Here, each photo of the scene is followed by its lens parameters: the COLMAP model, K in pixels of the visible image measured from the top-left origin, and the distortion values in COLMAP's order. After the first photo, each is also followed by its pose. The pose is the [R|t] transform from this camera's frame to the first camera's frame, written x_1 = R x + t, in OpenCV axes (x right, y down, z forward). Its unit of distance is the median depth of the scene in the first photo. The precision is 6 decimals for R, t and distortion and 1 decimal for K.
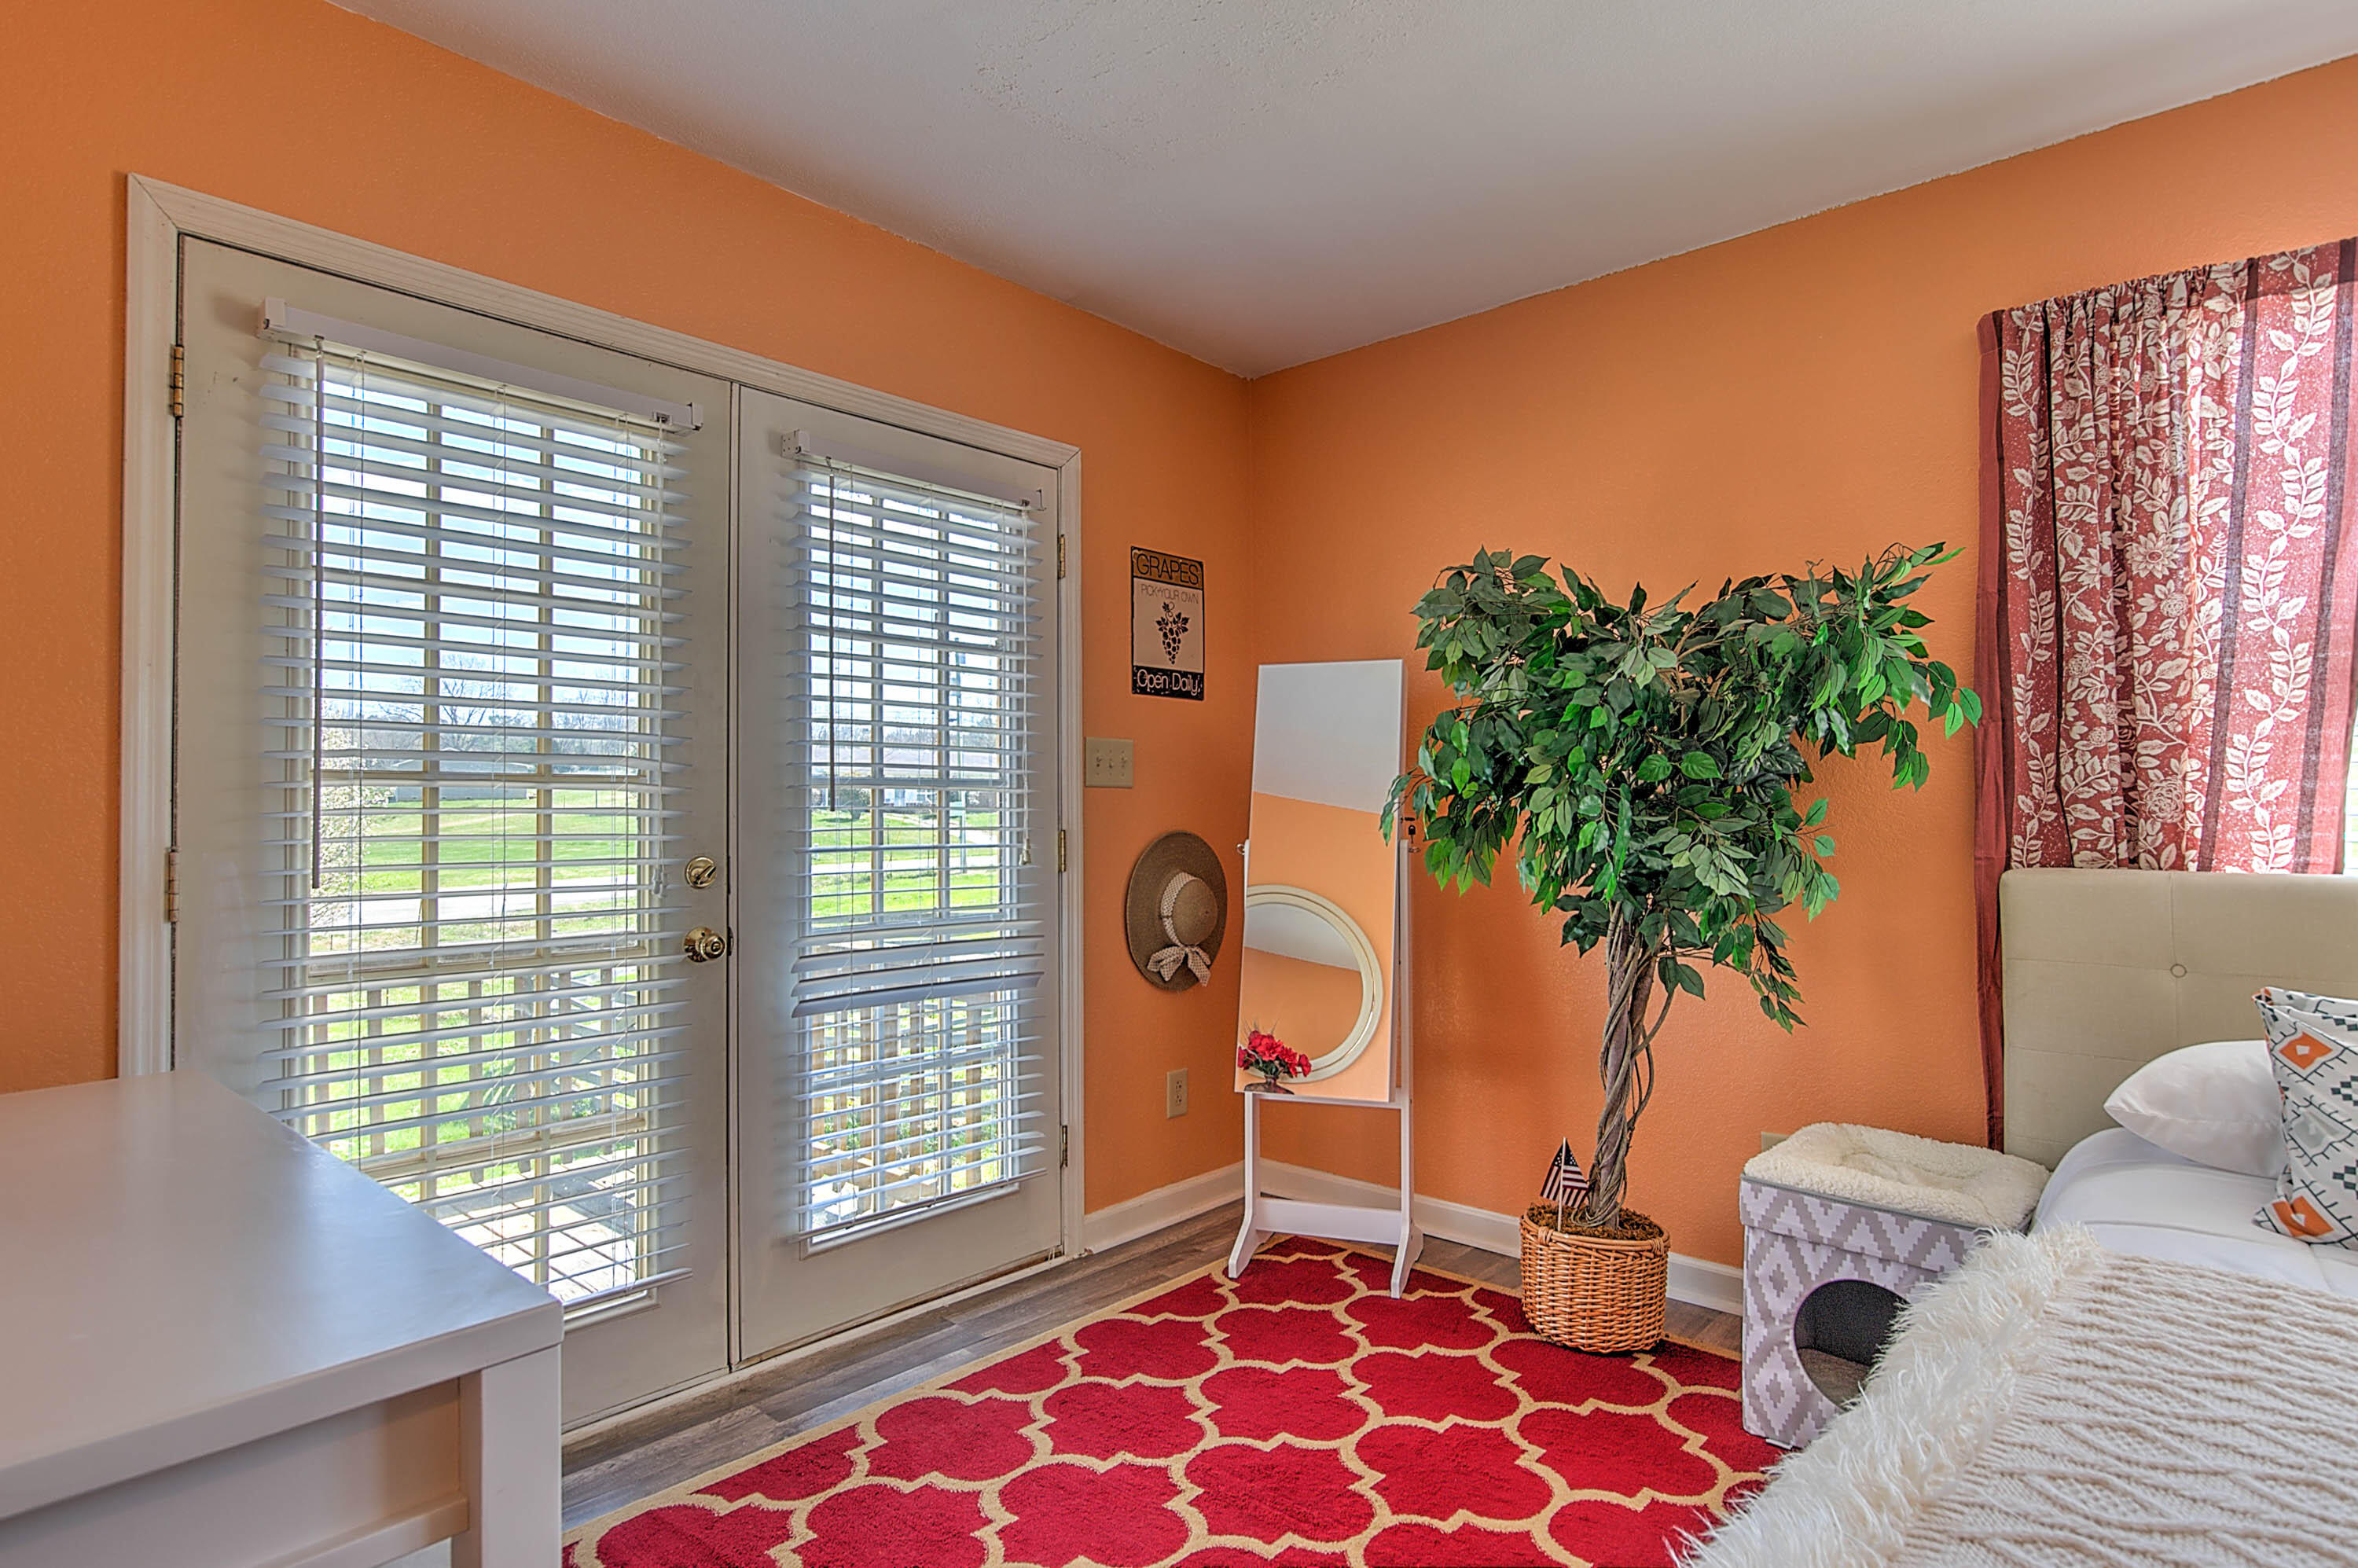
lens RADIAL K [[1249.1, 0, 1176.7], [0, 1249.1, 790.5], [0, 0, 1]] dist [-0.014242, 0.006214]
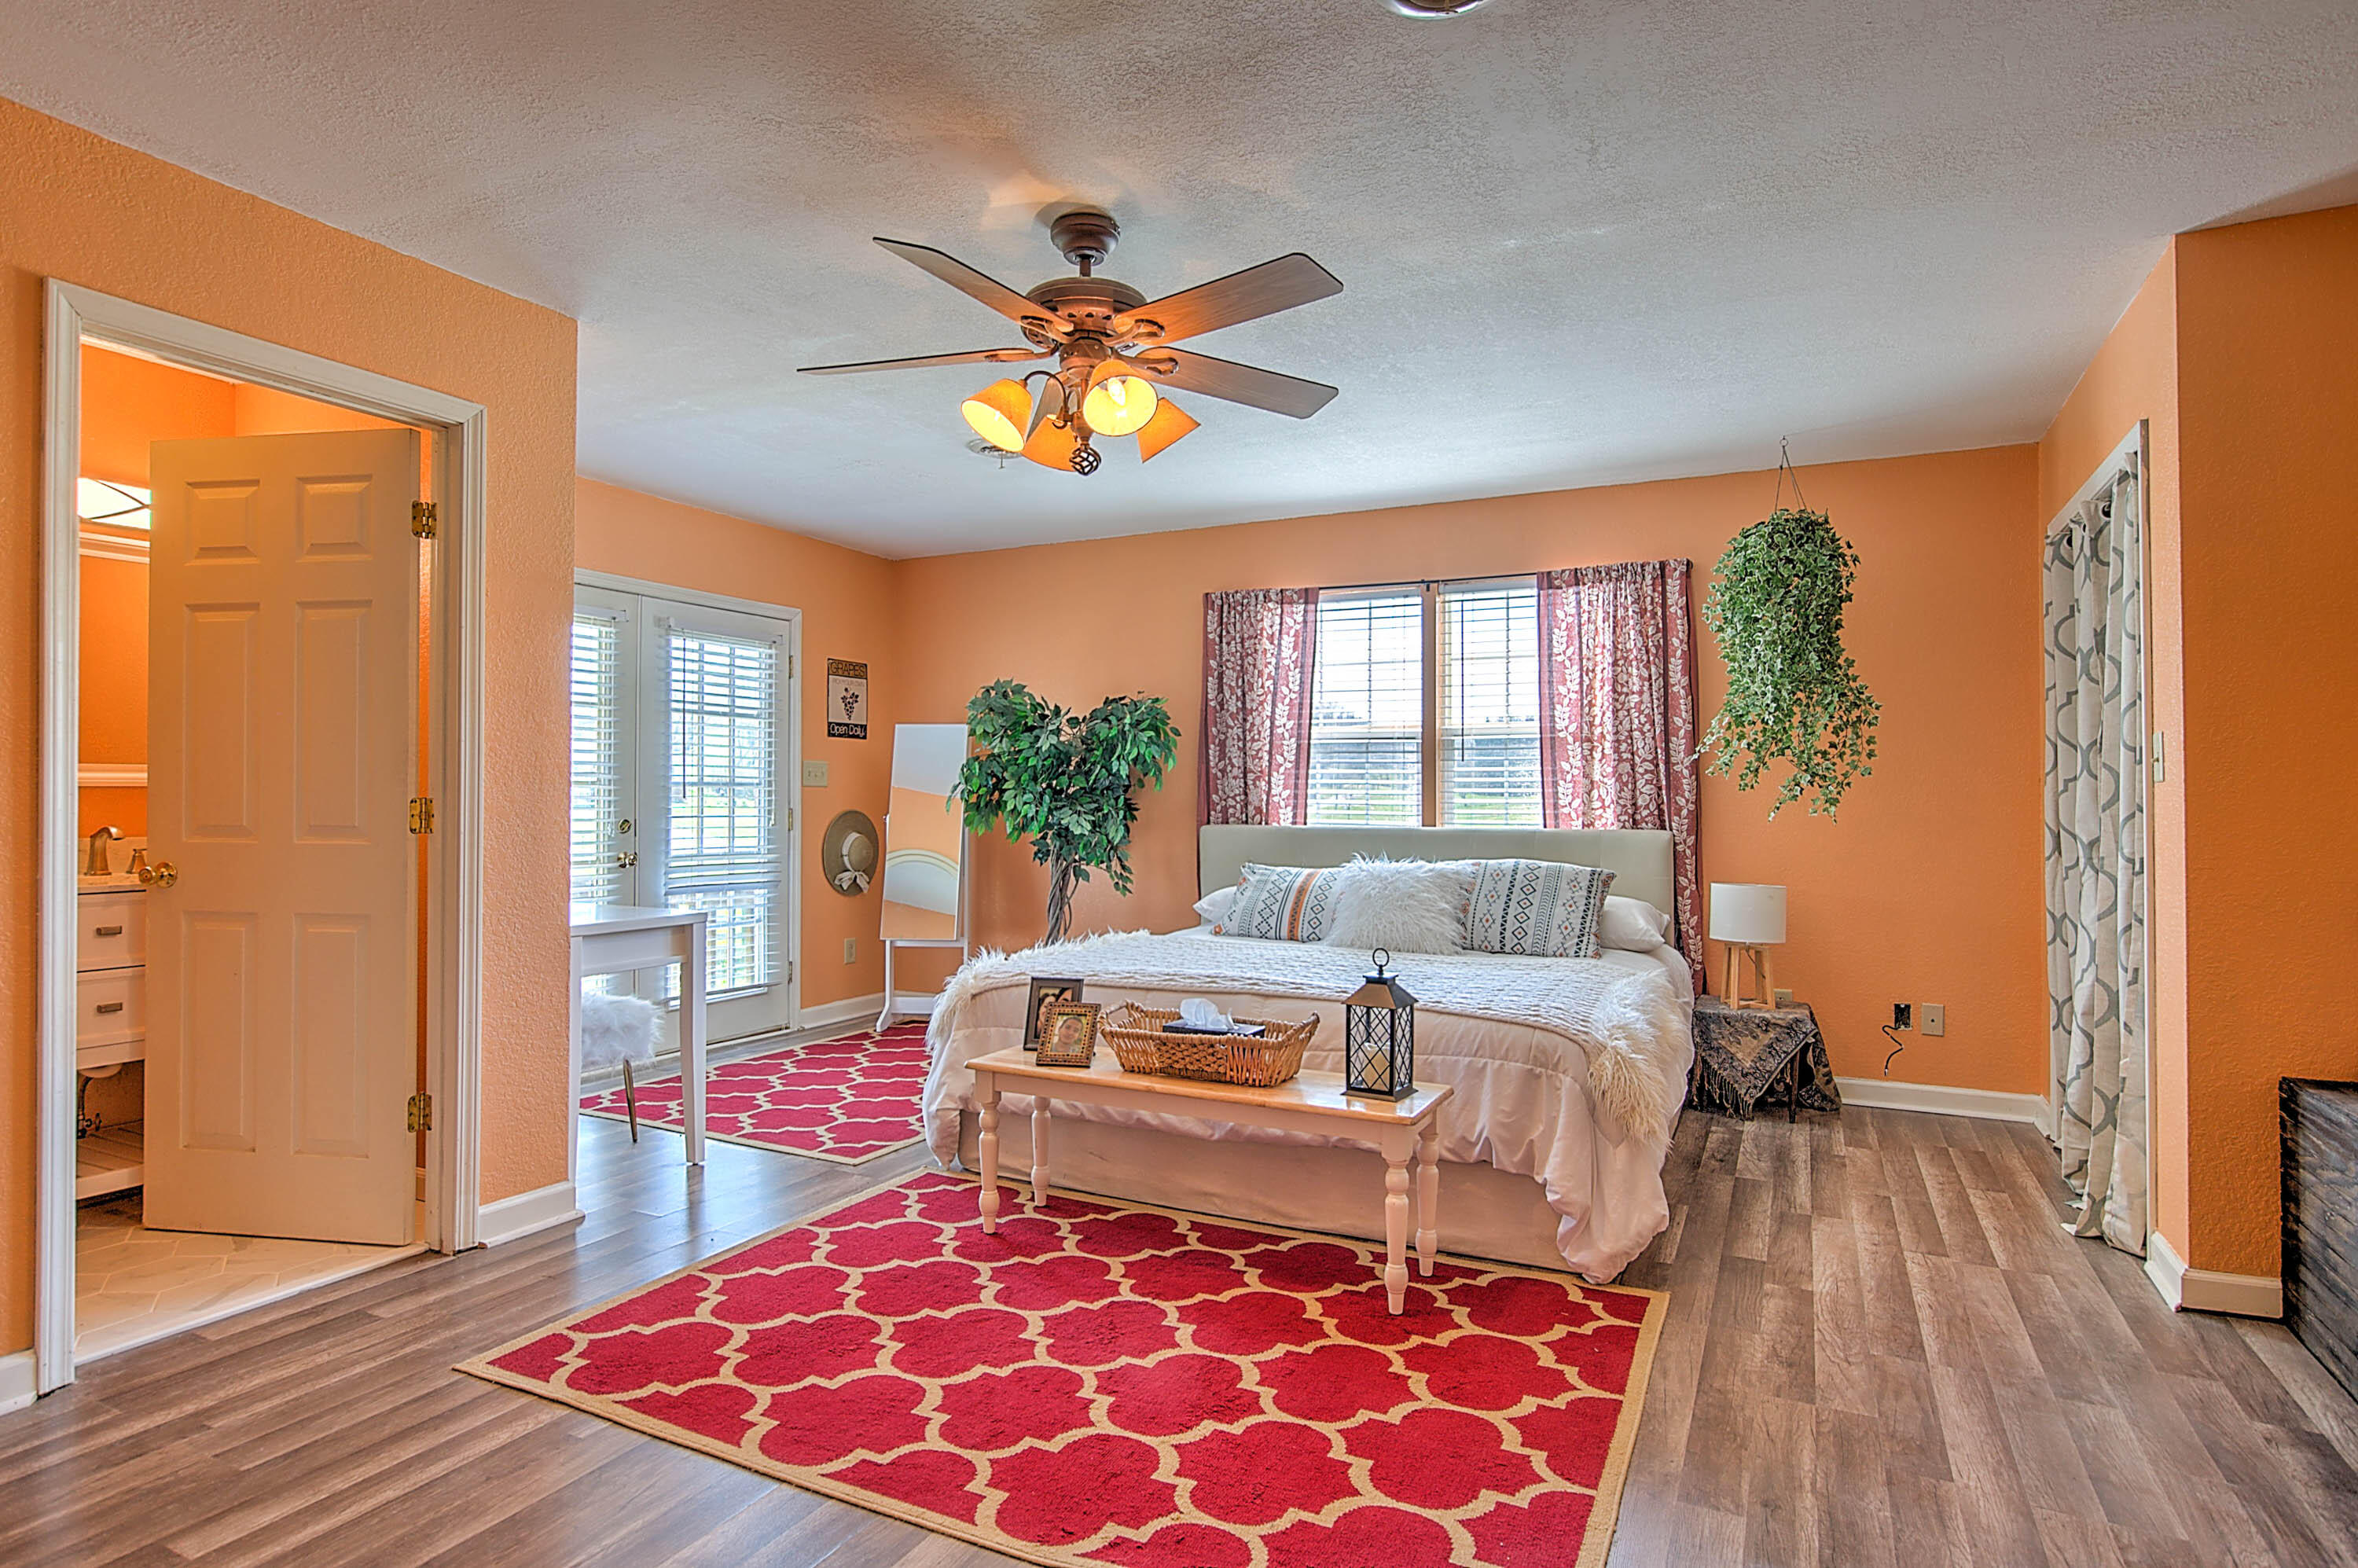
lens RADIAL K [[1249.1, 0, 1168.7], [0, 1249.1, 787.0], [0, 0, 1]] dist [-0.014242, 0.006214]
pose [[0.967456, 0.008228, 0.252907, -0.018394], [-0.009669, 0.999943, 0.004453, -0.021193], [-0.252856, -0.006753, 0.967480, -1.333989]]
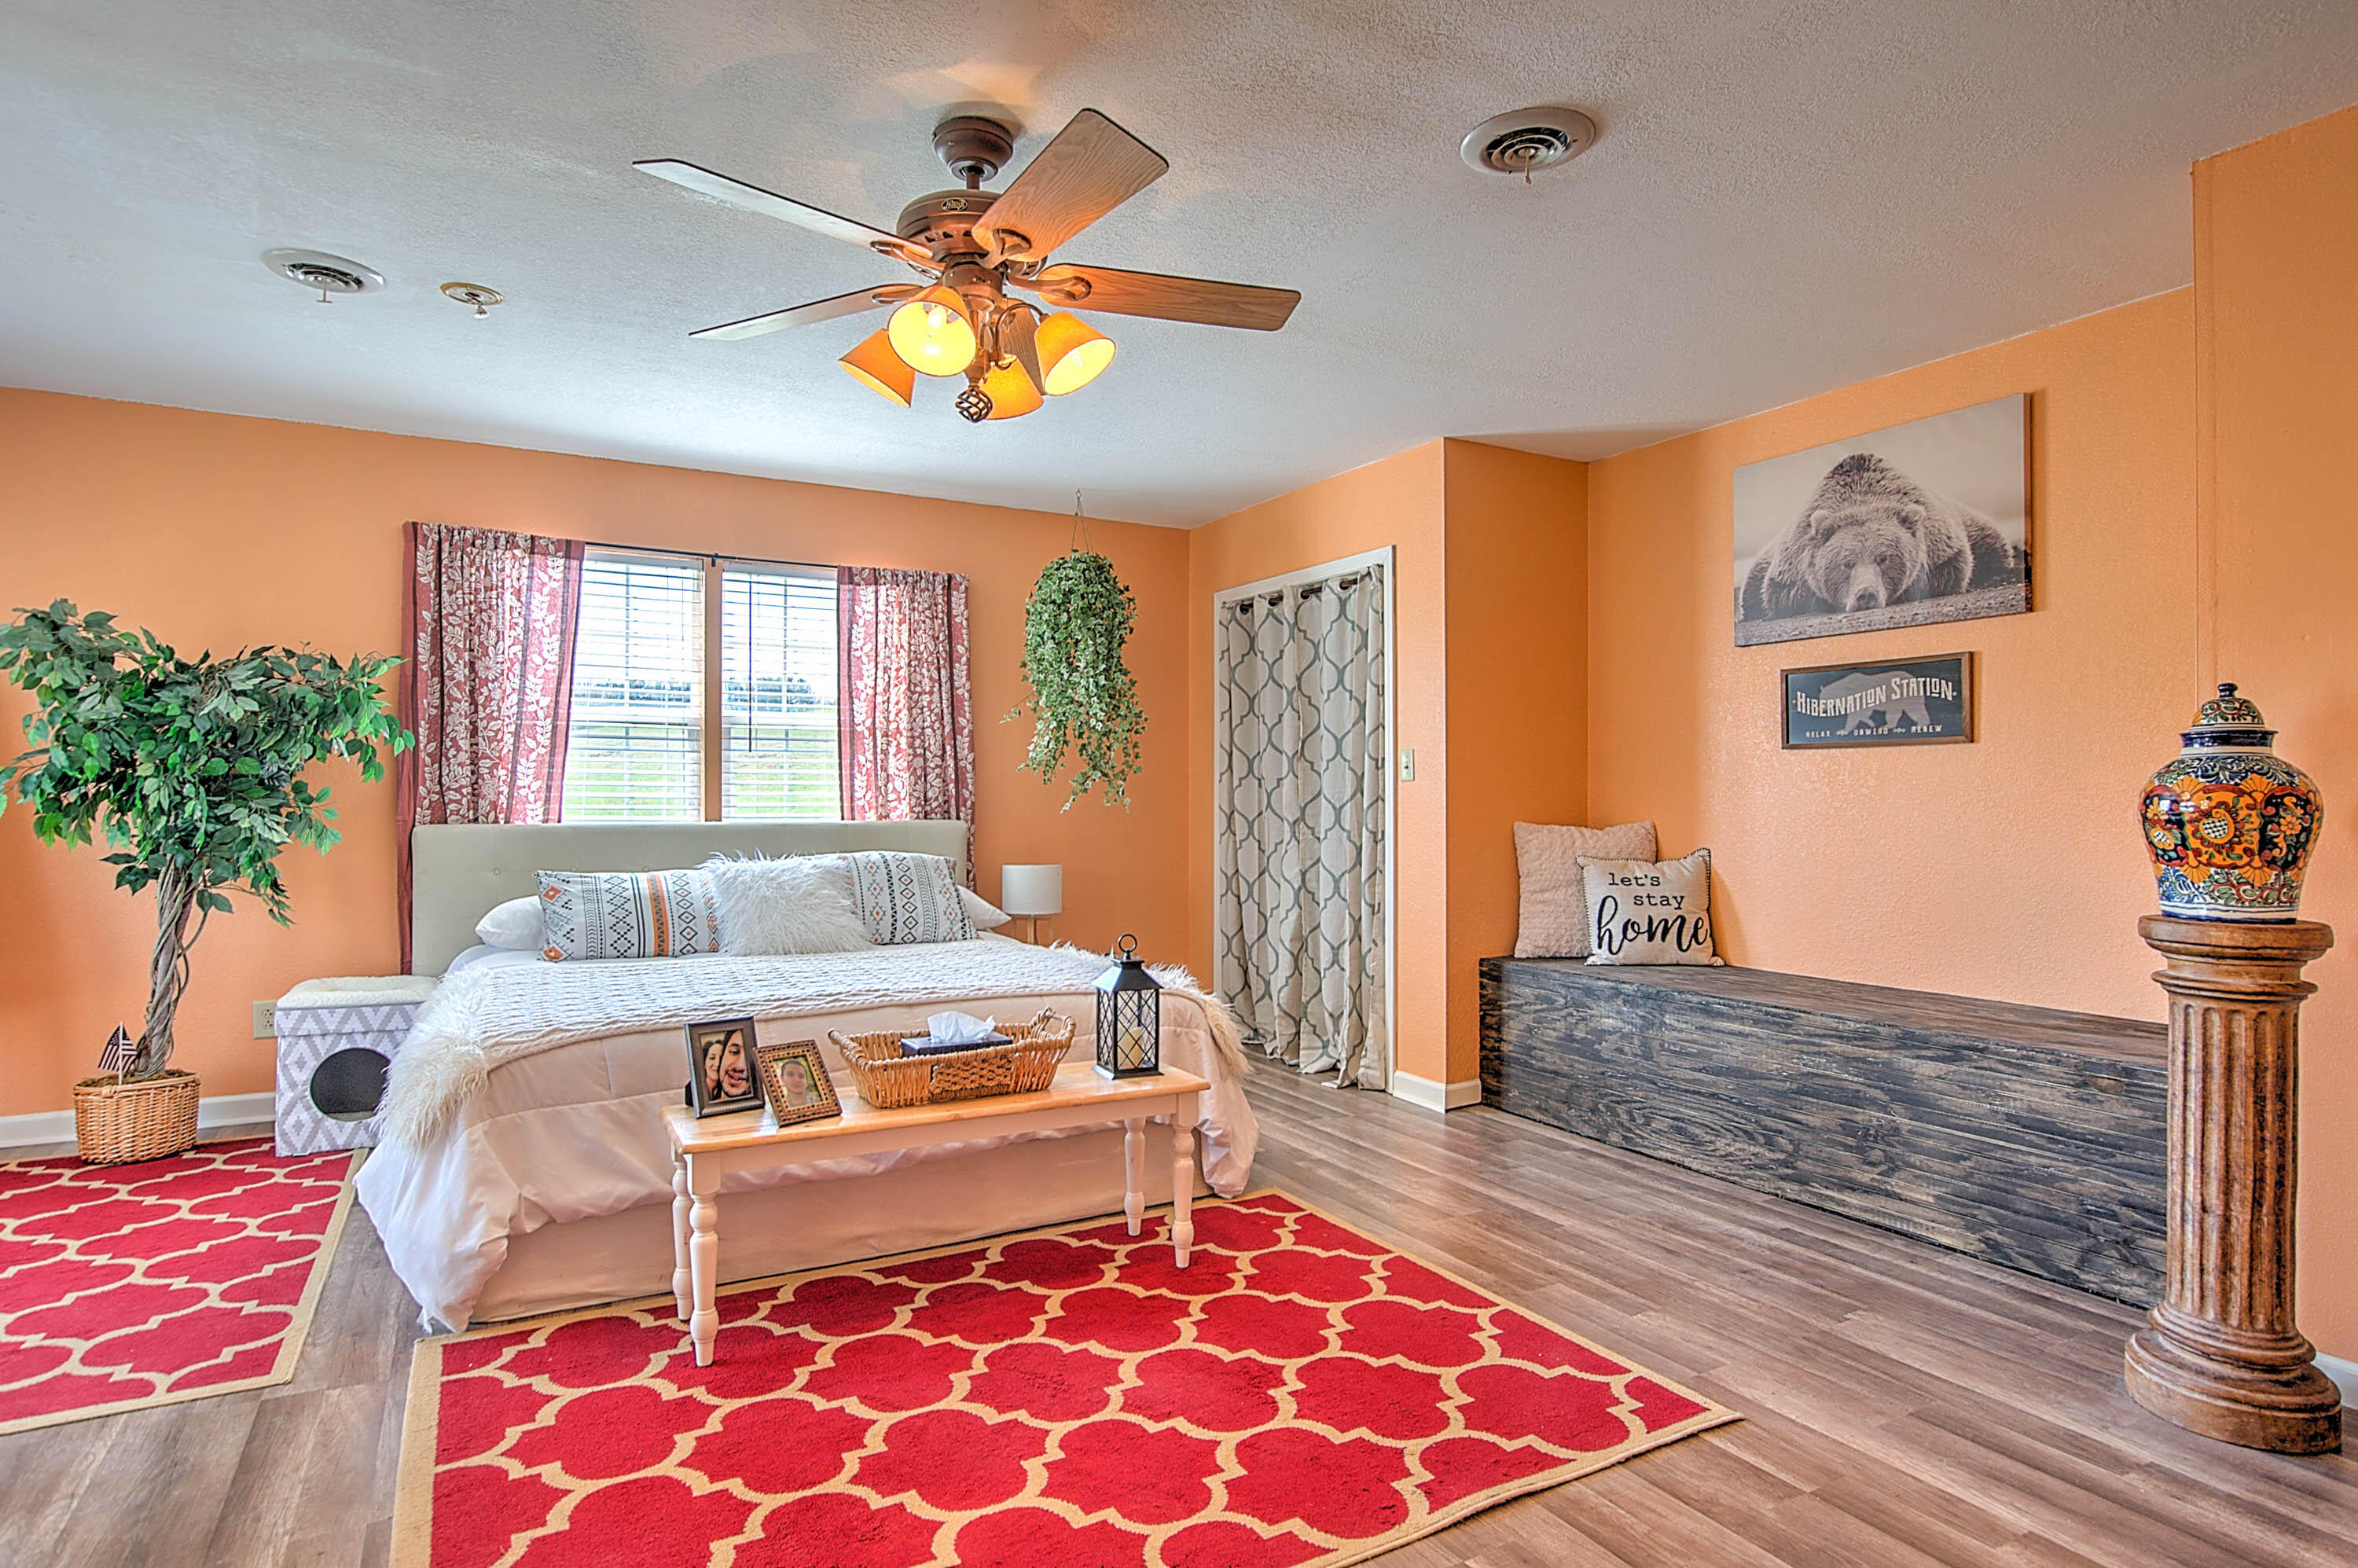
lens RADIAL K [[1249.1, 0, 1165.6], [0, 1249.1, 784.0], [0, 0, 1]] dist [-0.014242, 0.006214]
pose [[0.329288, 0.010578, 0.944170, -0.711204], [-0.017034, 0.999841, -0.005261, -0.008590], [-0.944076, -0.014350, 0.329416, -0.664859]]
